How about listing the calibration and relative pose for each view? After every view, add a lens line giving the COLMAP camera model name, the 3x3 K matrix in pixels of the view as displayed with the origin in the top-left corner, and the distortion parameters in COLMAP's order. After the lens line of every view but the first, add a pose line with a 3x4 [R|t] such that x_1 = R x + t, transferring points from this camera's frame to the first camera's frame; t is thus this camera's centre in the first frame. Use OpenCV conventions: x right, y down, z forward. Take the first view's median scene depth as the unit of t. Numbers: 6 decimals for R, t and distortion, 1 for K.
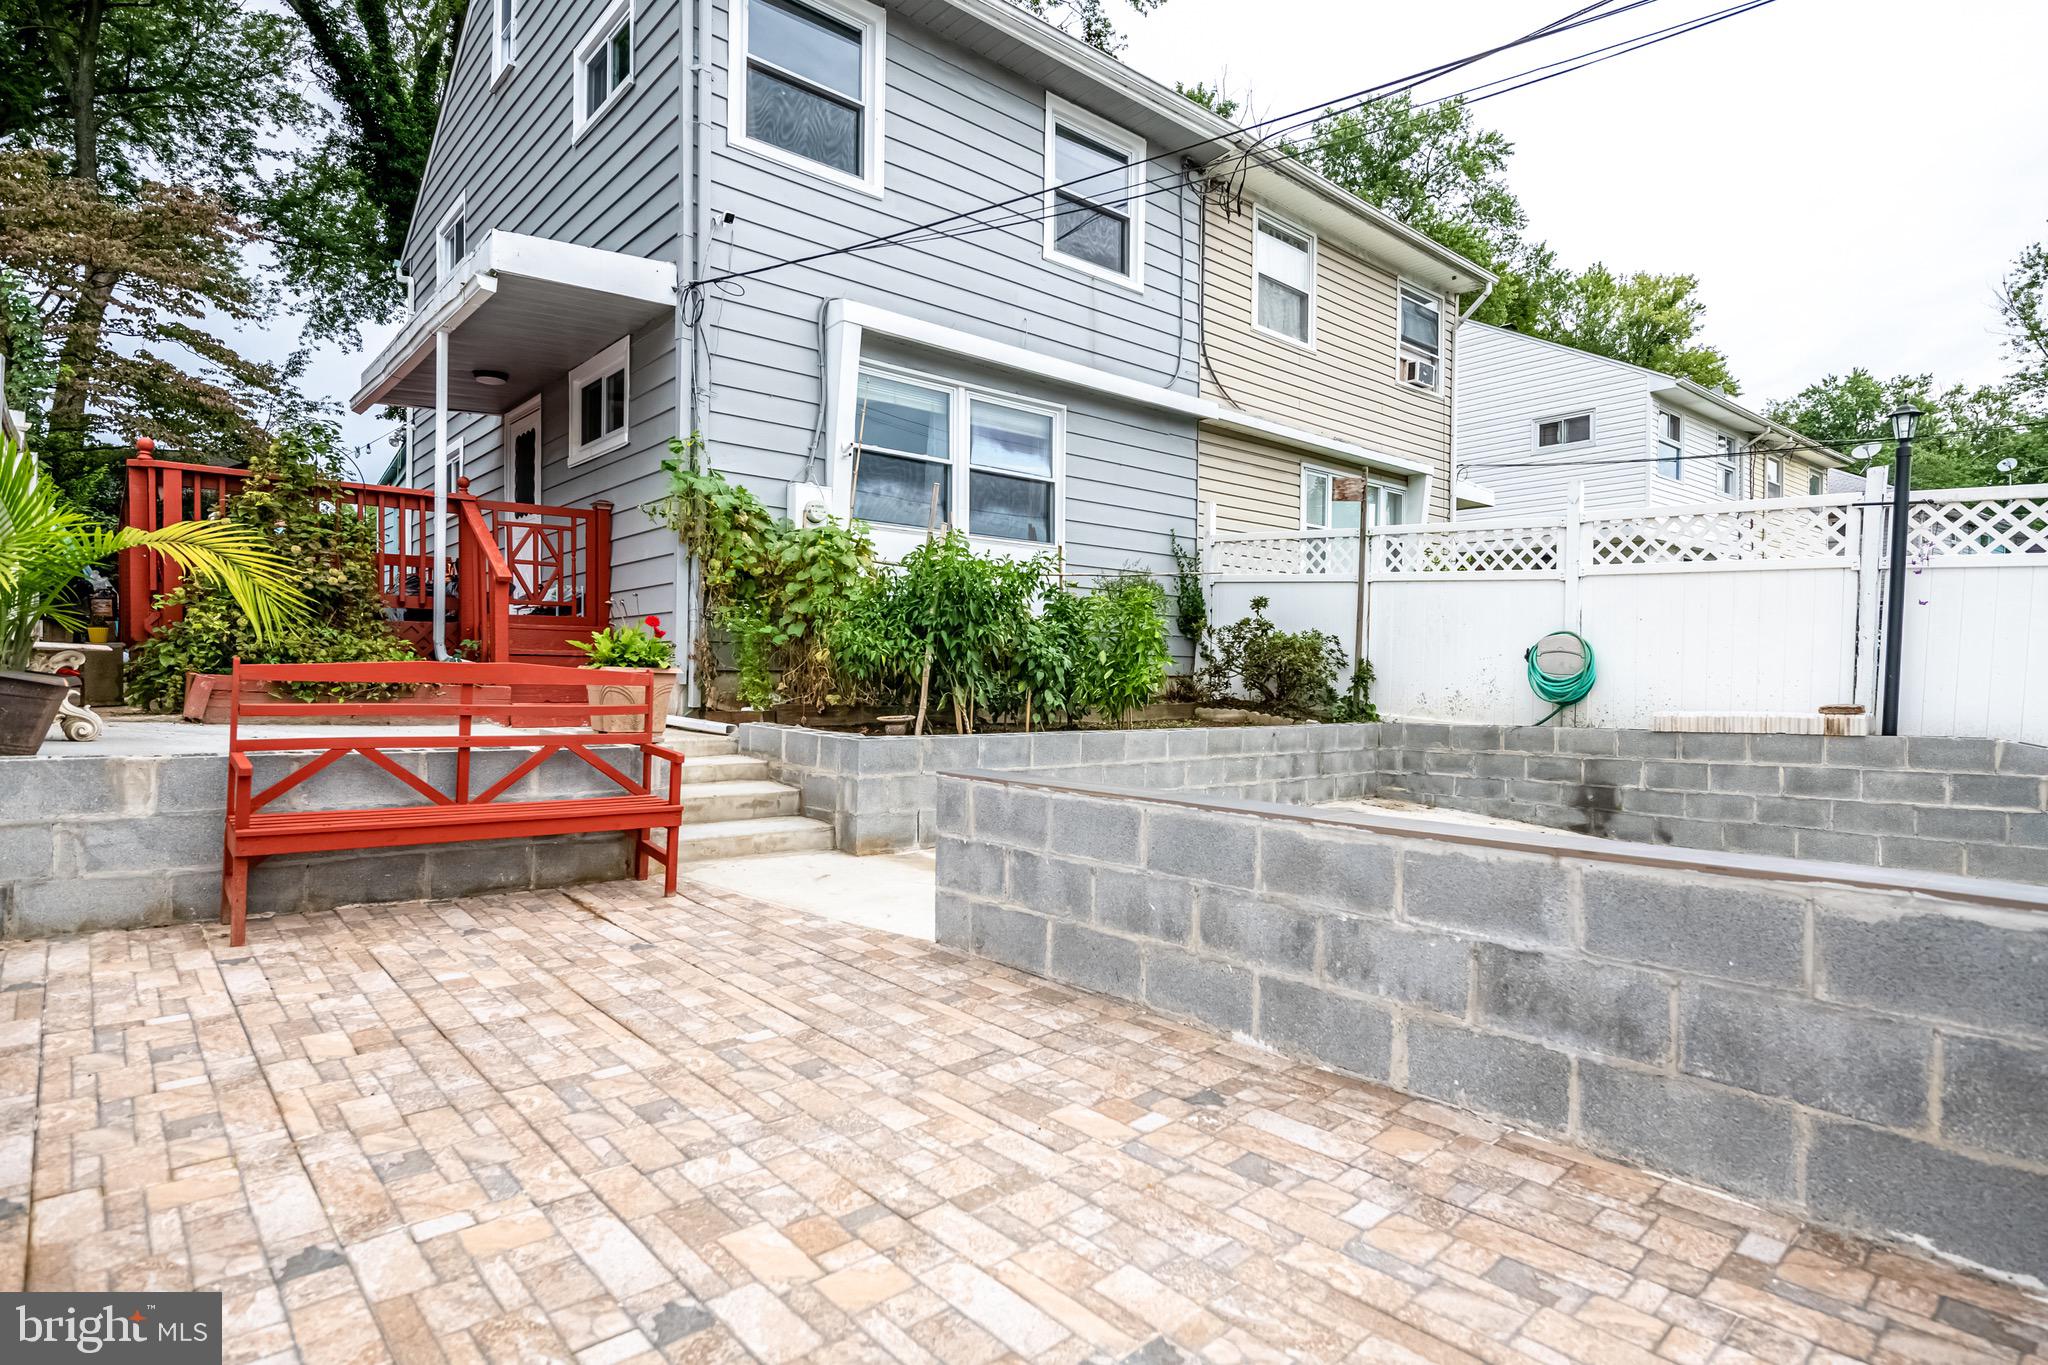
lens RADIAL K [[1047.0, 0, 1024.0], [0, 1047.0, 682.5], [0, 0, 1]] dist [0.001692, -0.000718]
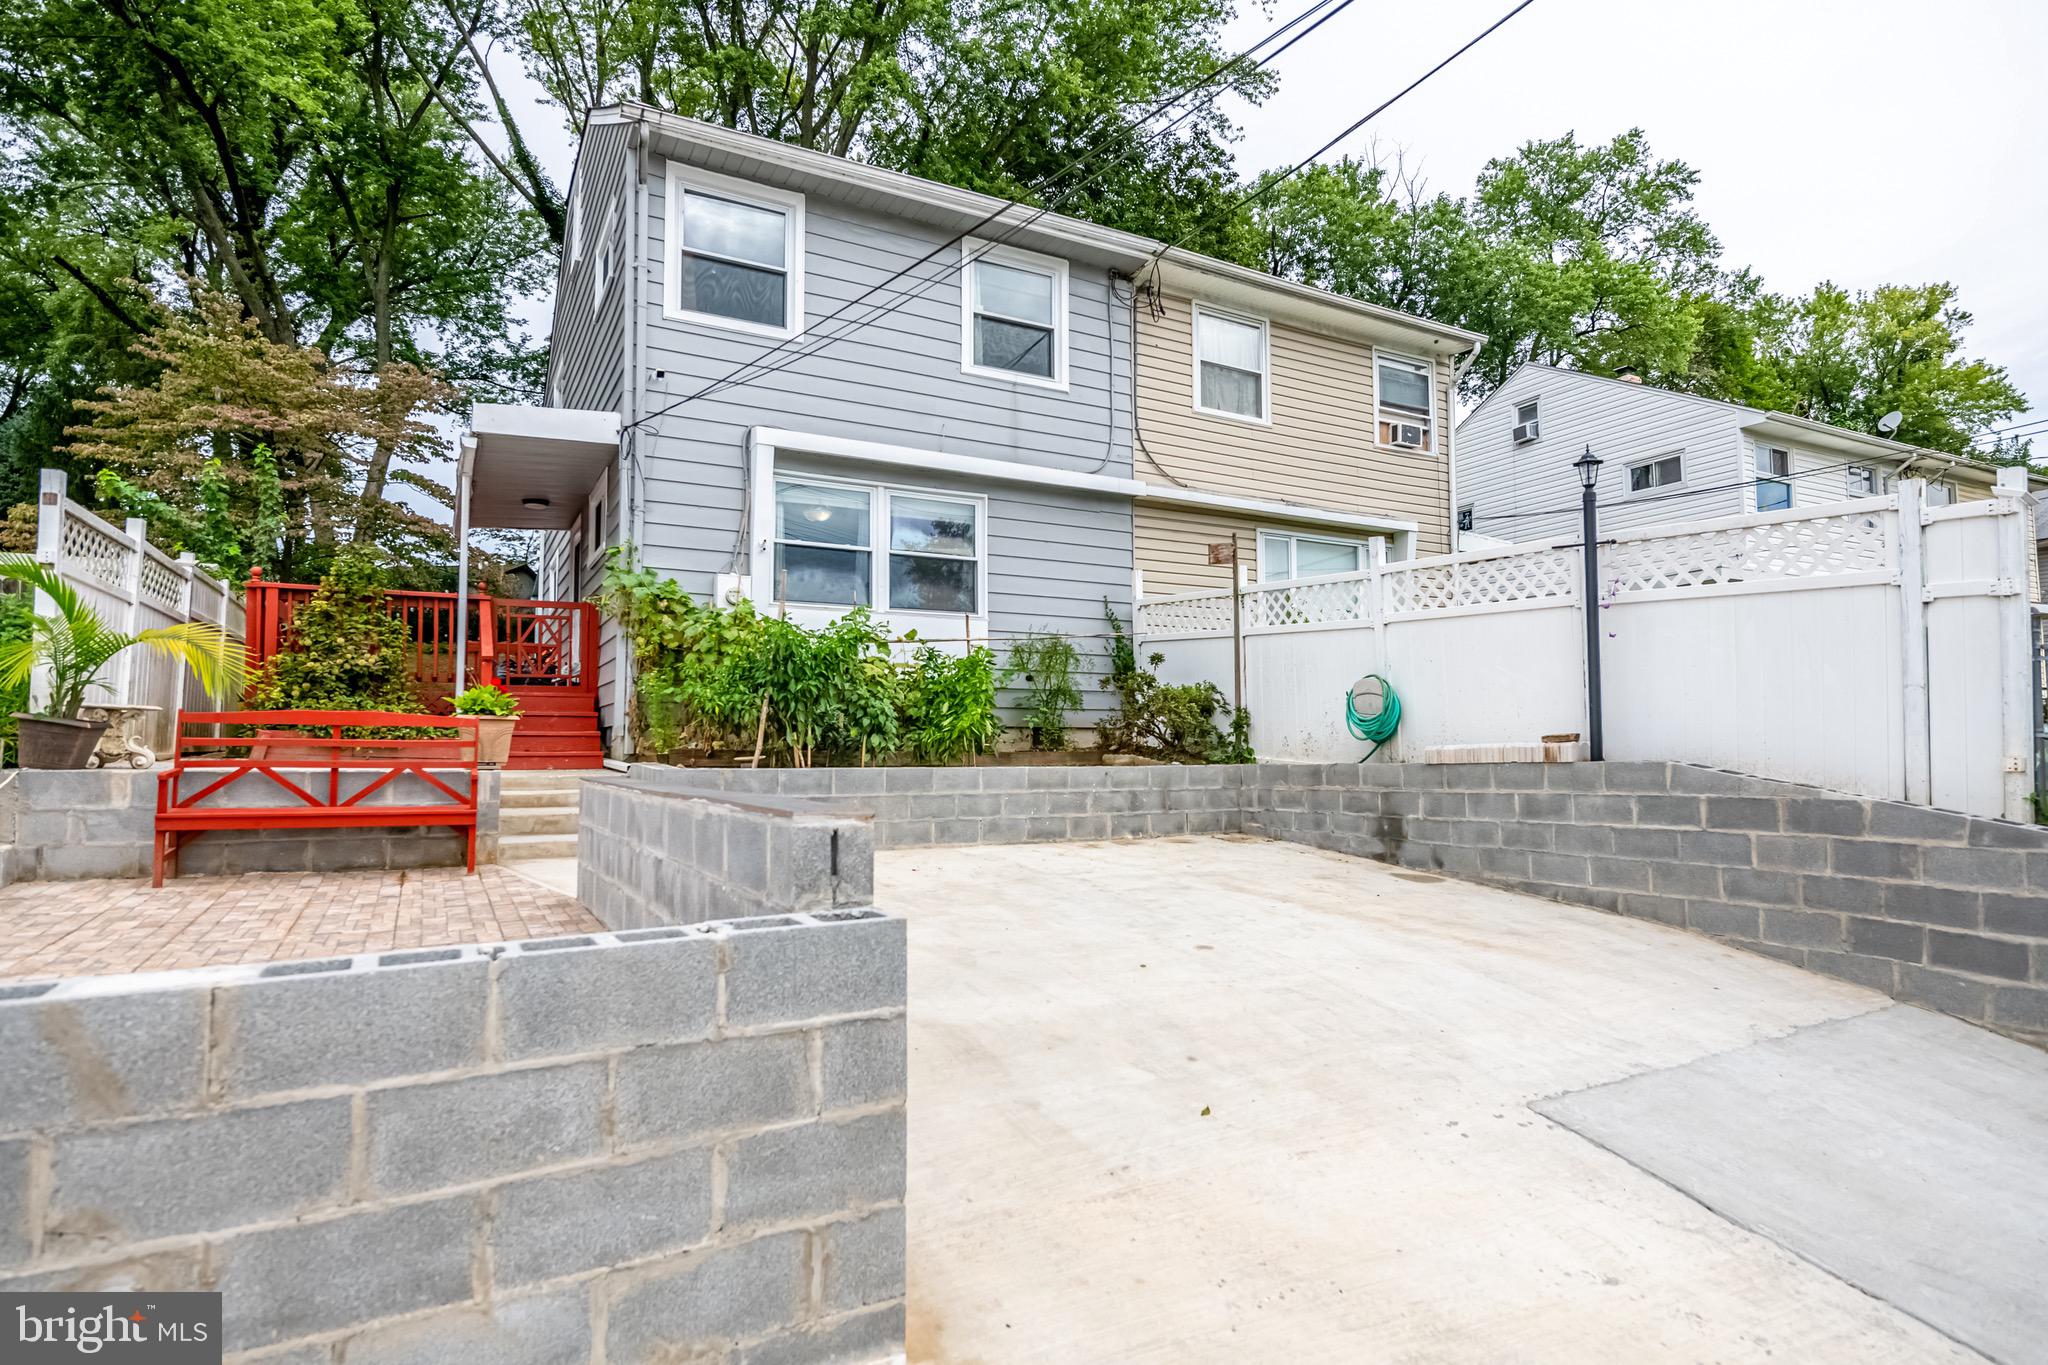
lens RADIAL K [[1047.0, 0, 1024.0], [0, 1047.0, 682.5], [0, 0, 1]] dist [0.001692, -0.000718]
pose [[0.977028, -0.027590, -0.211316, 0.340579], [0.012894, 0.997421, -0.070608, 0.026867], [0.212719, 0.066261, 0.974864, -0.112944]]
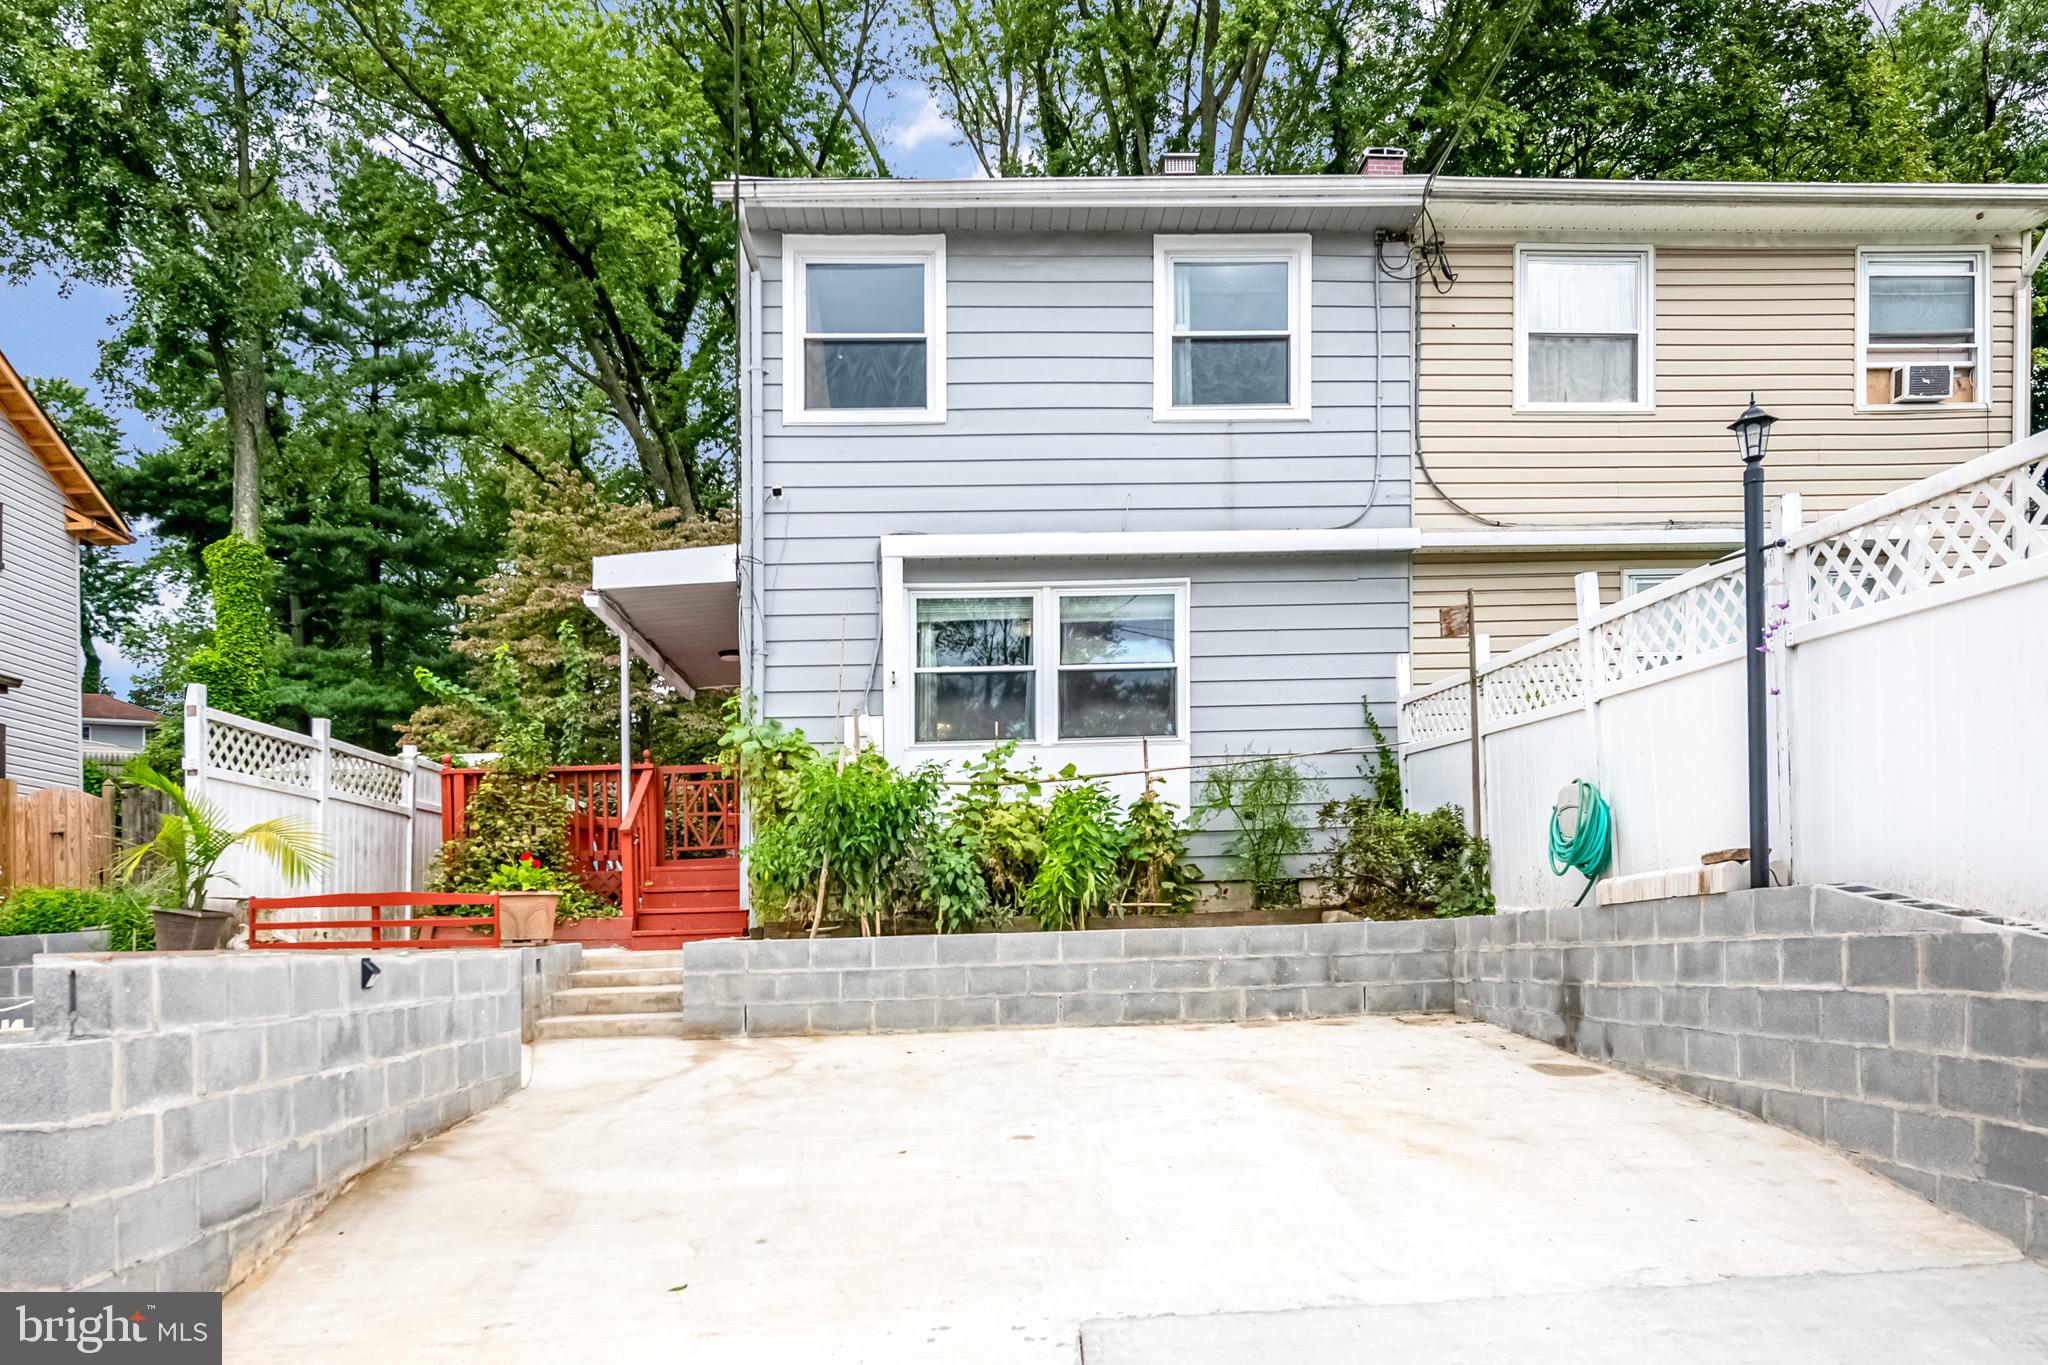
lens RADIAL K [[1427.9, 0, 1133.1], [0, 1427.9, 929.0], [0, 0, 1]] dist [-0.000645, -0.000504]
pose [[0.797614, -0.043445, -0.601602, 0.756006], [0.040110, 0.999015, -0.018966, 0.055381], [0.601834, -0.009003, 0.798571, 0.007287]]
